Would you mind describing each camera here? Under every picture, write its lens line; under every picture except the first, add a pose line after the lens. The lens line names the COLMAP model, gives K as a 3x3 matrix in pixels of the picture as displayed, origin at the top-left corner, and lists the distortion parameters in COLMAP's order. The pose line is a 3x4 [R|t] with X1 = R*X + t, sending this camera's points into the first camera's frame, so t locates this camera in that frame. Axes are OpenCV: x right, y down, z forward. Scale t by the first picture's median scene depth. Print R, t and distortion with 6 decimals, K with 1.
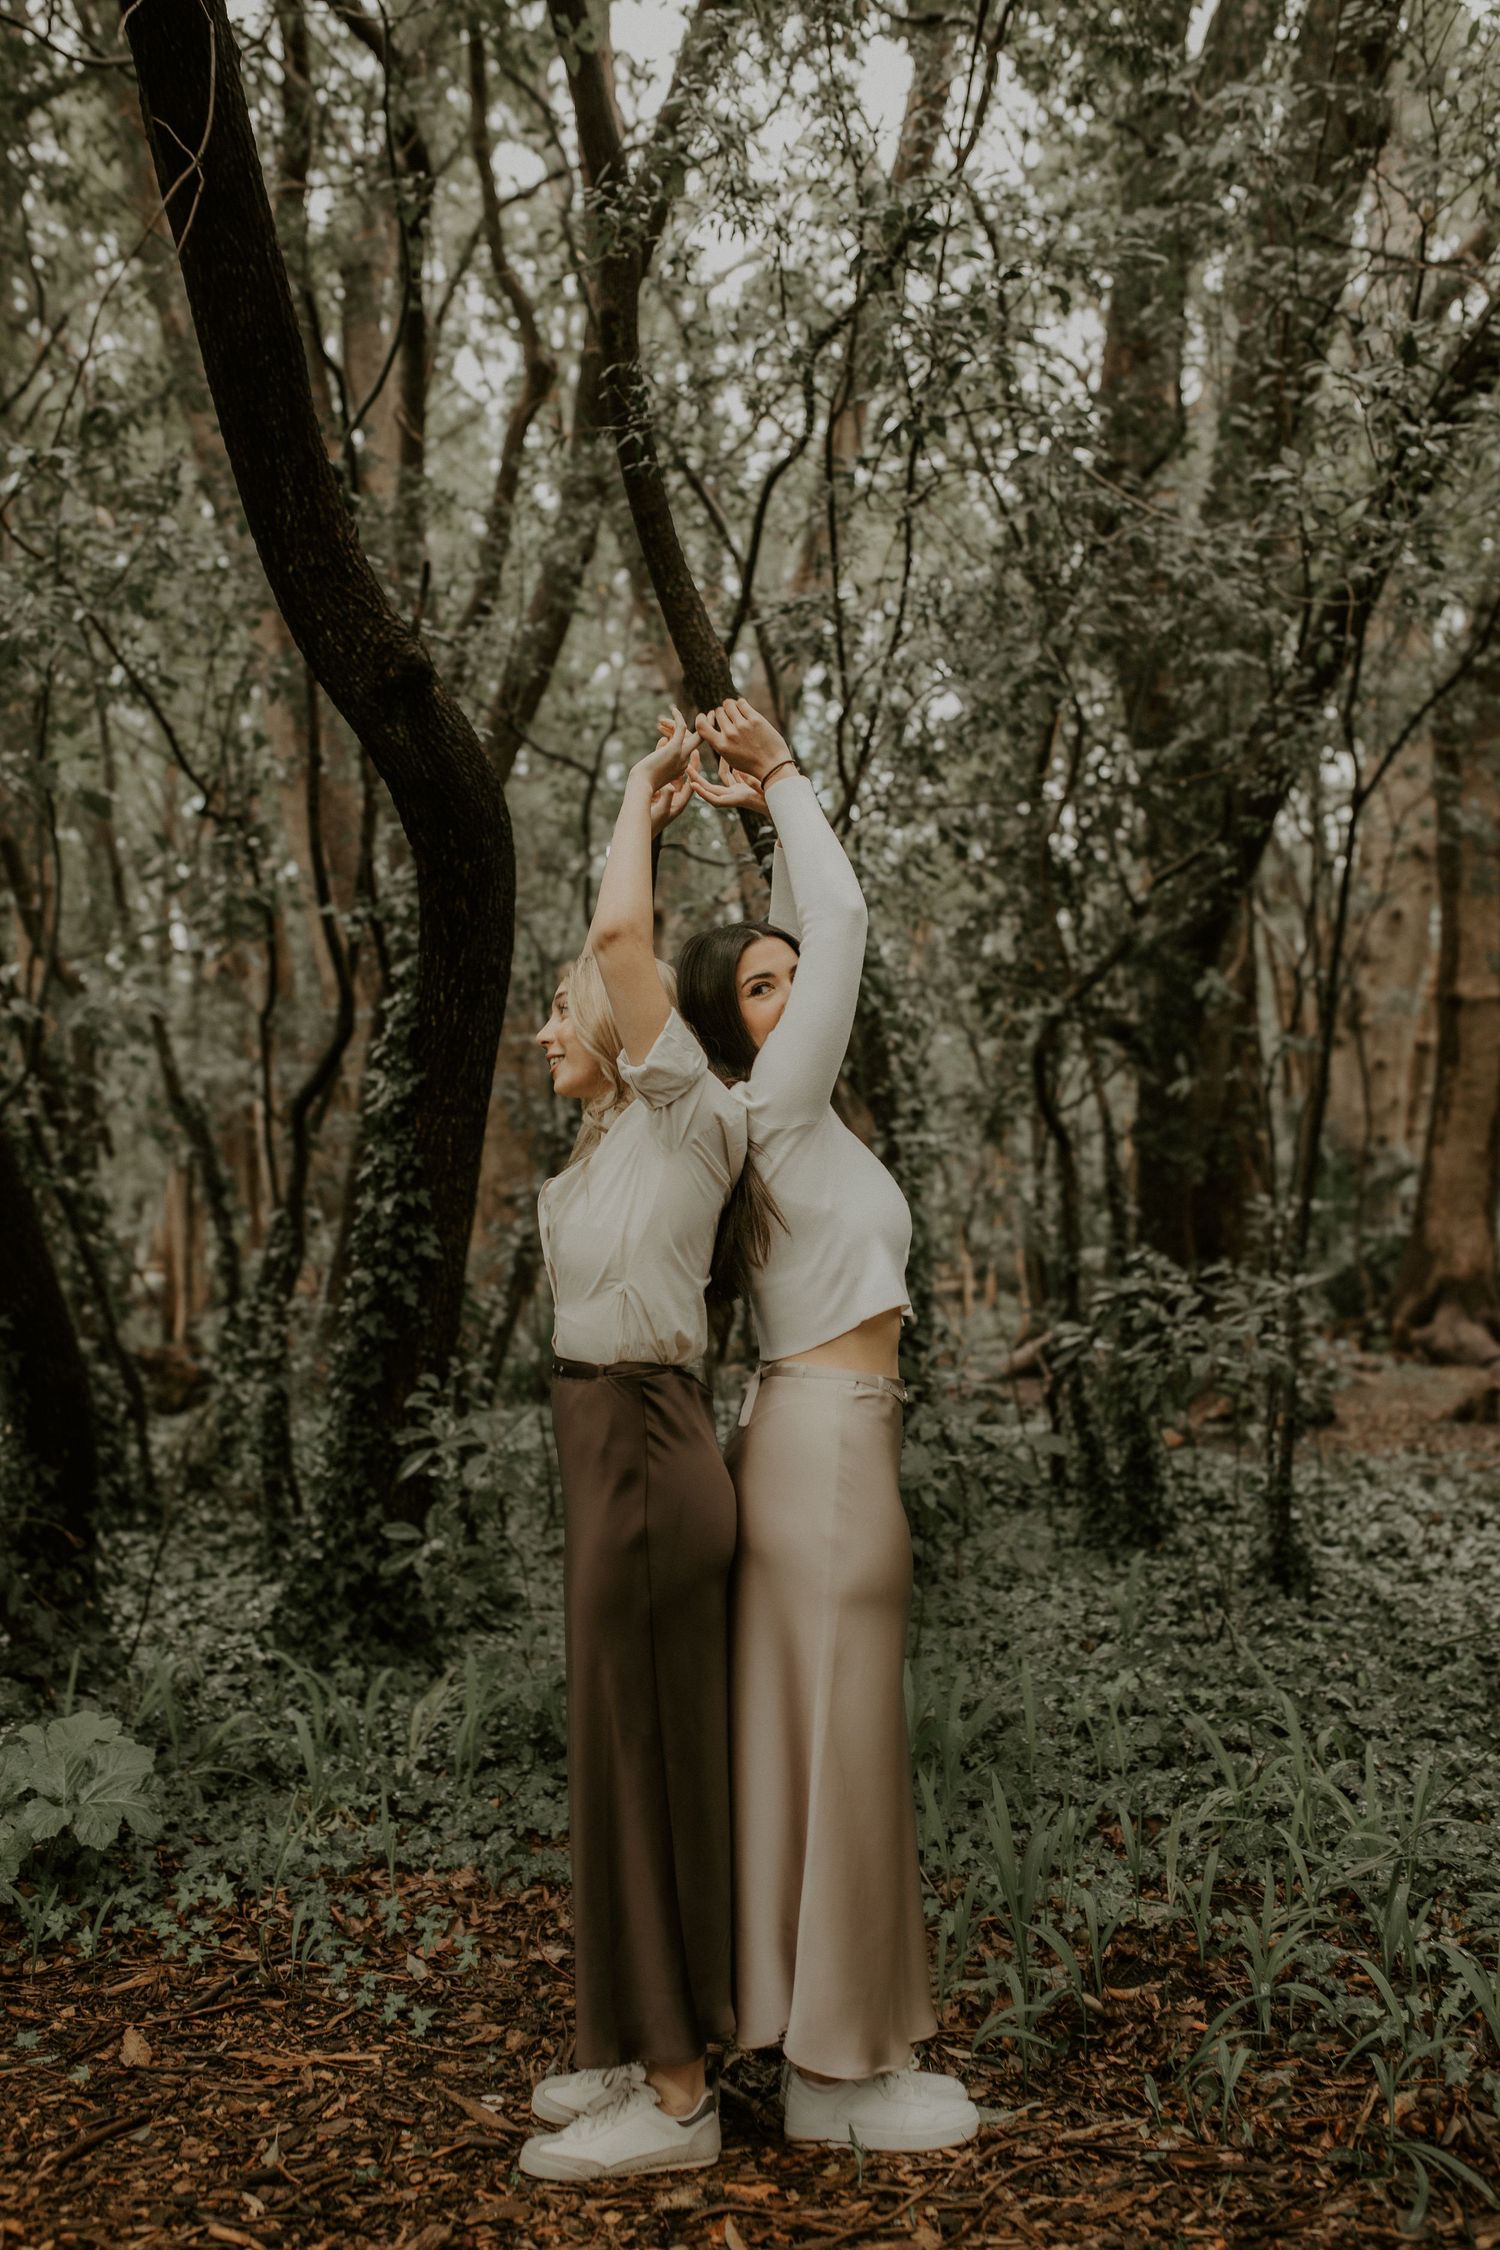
lens RADIAL K [[2233.4, 0, 750.0], [0, 2233.4, 1125.0], [0, 0, 1]] dist [0.001883, 0.002364]
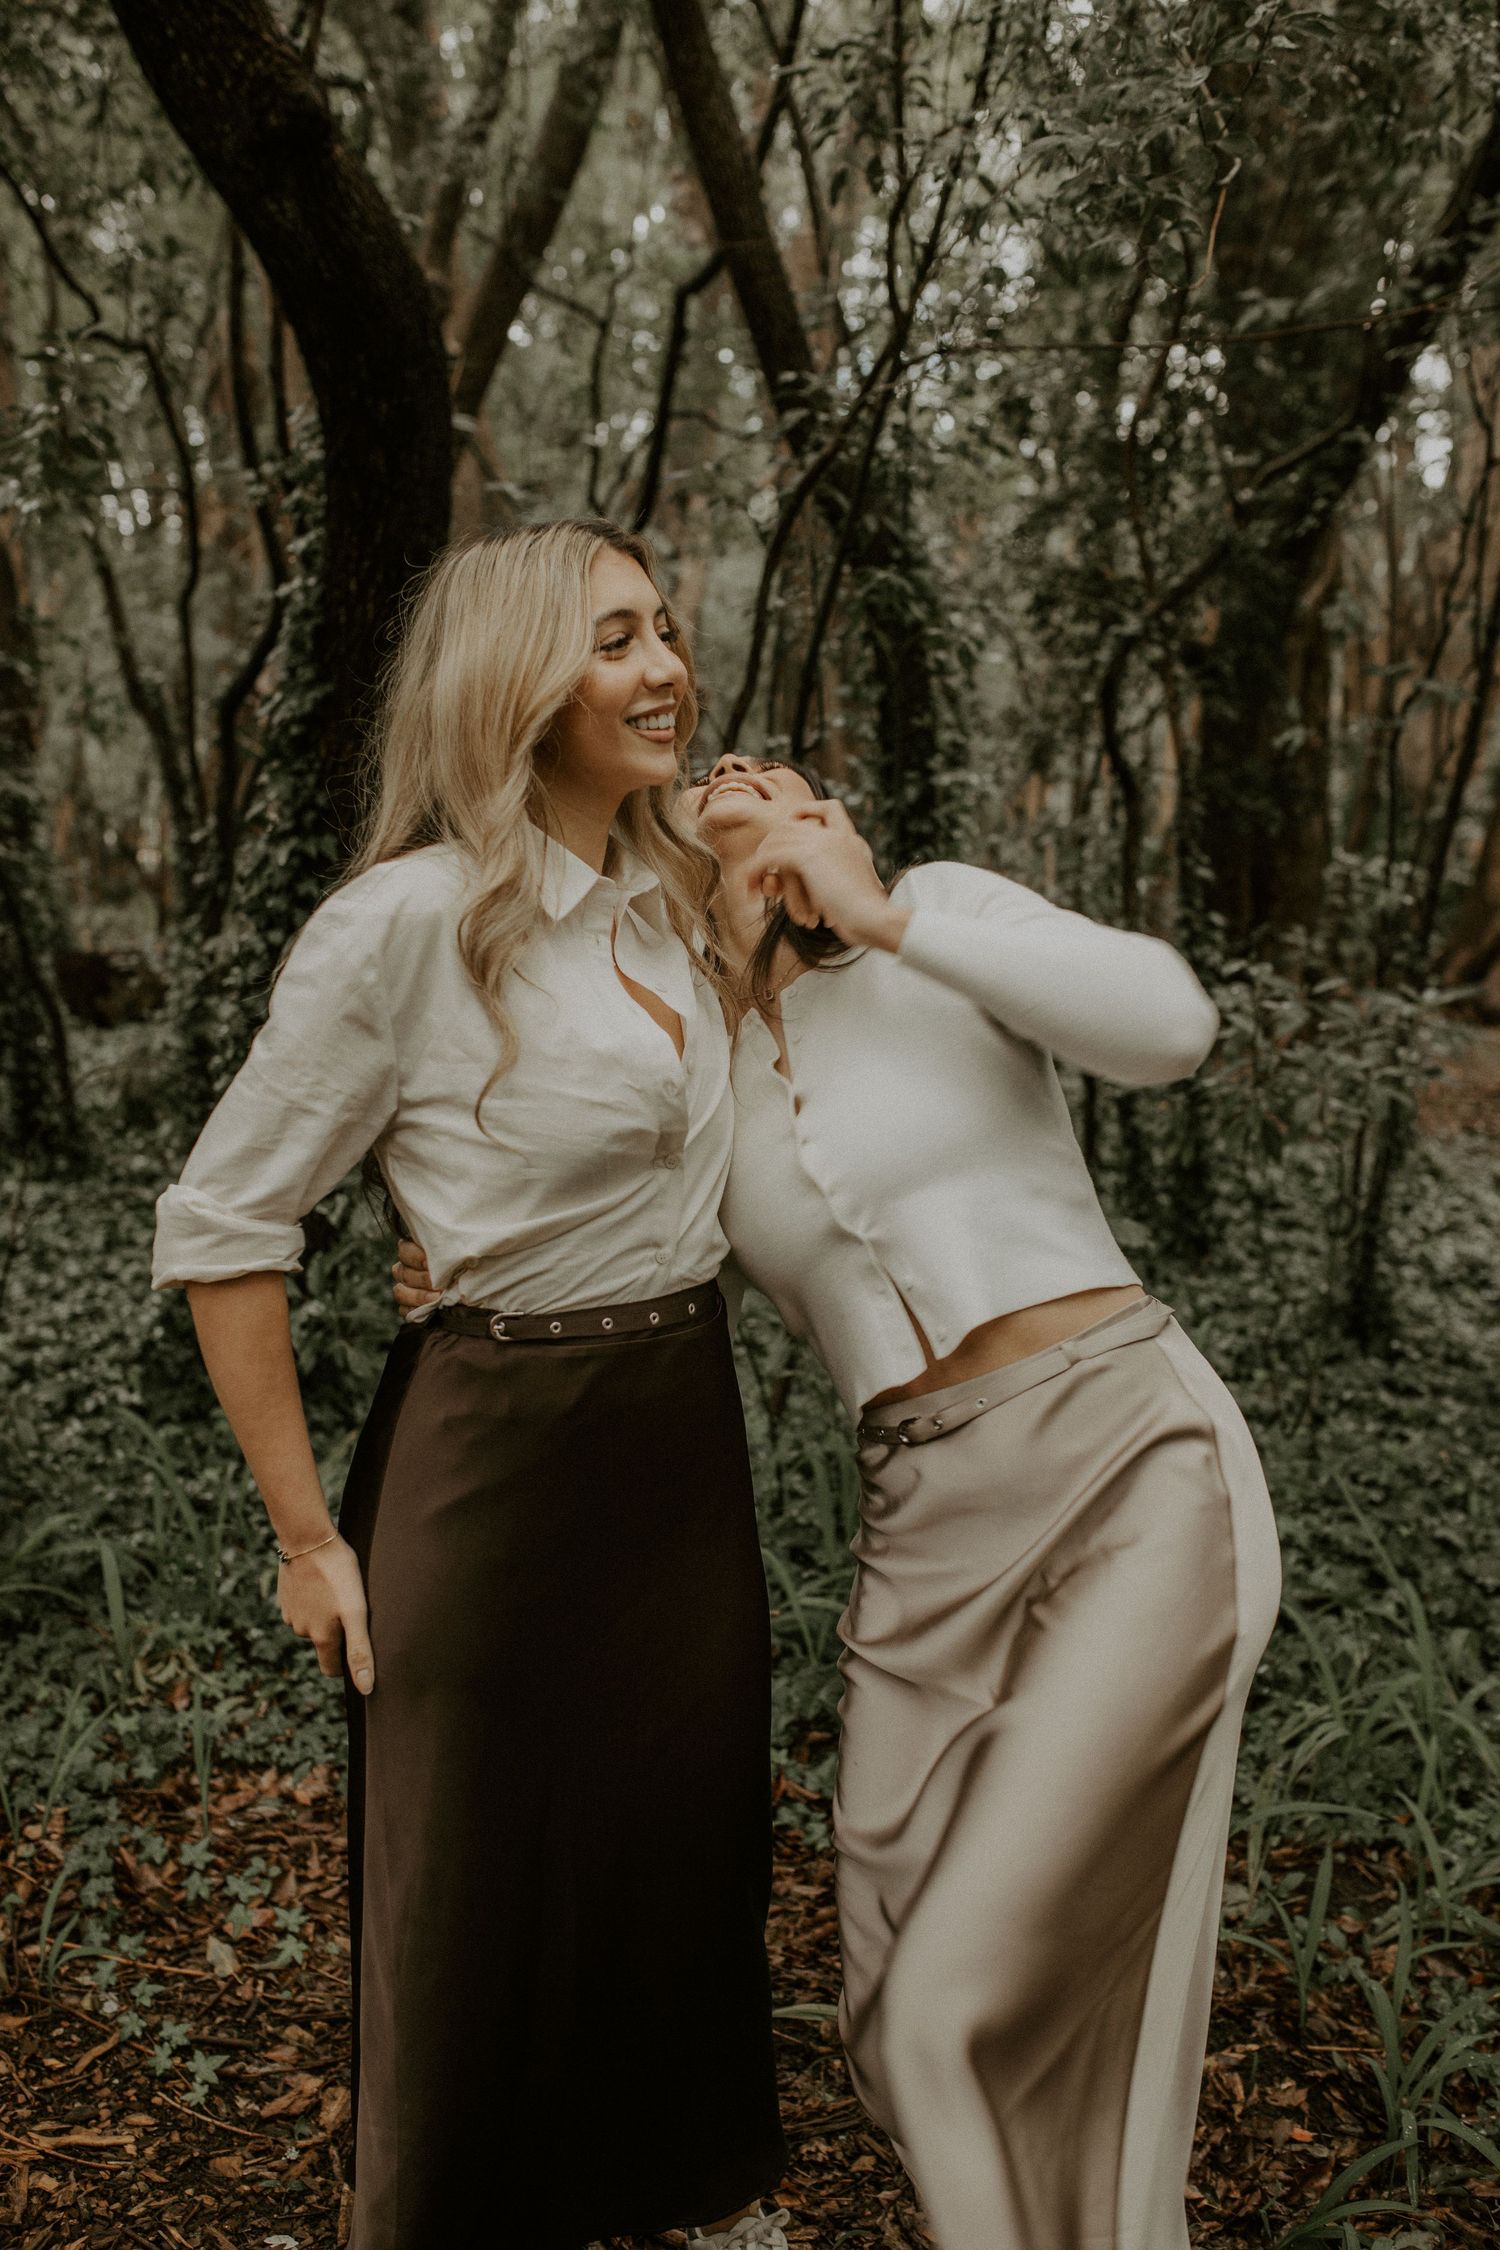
lens RADIAL K [[2217.8, 0, 750.0], [0, 2217.8, 1125.0], [0, 0, 1]] dist [-0.025437, 0.001640]
pose [[0.998969, 0.045129, -0.004897, 0.009660], [-0.043513, 0.982720, 0.179909, -0.017570], [0.012931, -0.179510, 0.983671, 0.221353]]
